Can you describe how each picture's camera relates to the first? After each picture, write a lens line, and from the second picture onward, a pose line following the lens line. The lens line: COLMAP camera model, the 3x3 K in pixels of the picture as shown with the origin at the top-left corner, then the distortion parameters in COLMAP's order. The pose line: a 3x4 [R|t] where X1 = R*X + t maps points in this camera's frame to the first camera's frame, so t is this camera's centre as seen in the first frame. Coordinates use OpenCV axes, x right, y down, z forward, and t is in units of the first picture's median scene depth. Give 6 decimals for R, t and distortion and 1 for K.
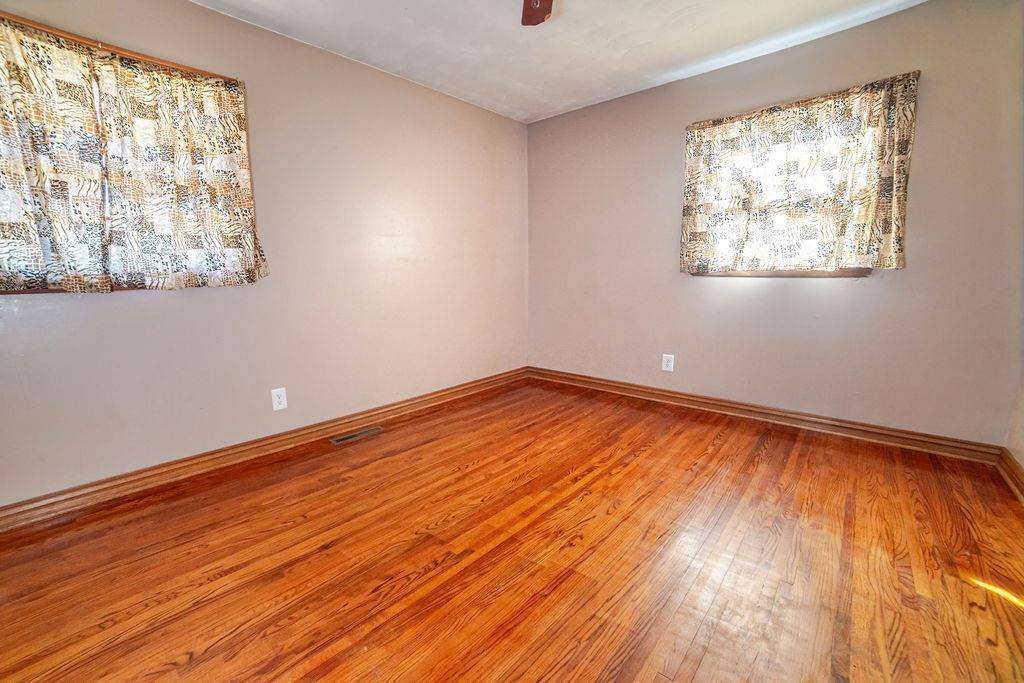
lens RADIAL K [[426.7, 0, 500.1], [0, 426.7, 341.7], [0, 0, 1]] dist [-0.120102, 0.045954]
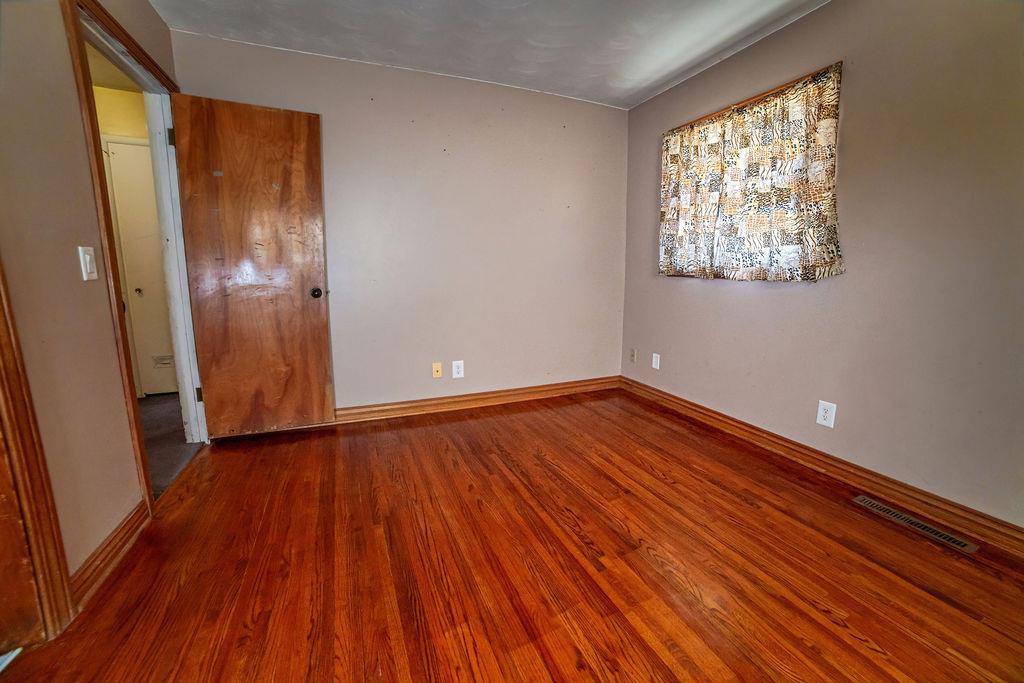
lens RADIAL K [[426.7, 0, 500.1], [0, 426.7, 341.7], [0, 0, 1]] dist [-0.120102, 0.045954]
pose [[-0.458986, 0.165561, -0.872881, 0.714632], [-0.140292, 0.956651, 0.255220, -0.183083], [0.877297, 0.239601, -0.415862, 0.996794]]
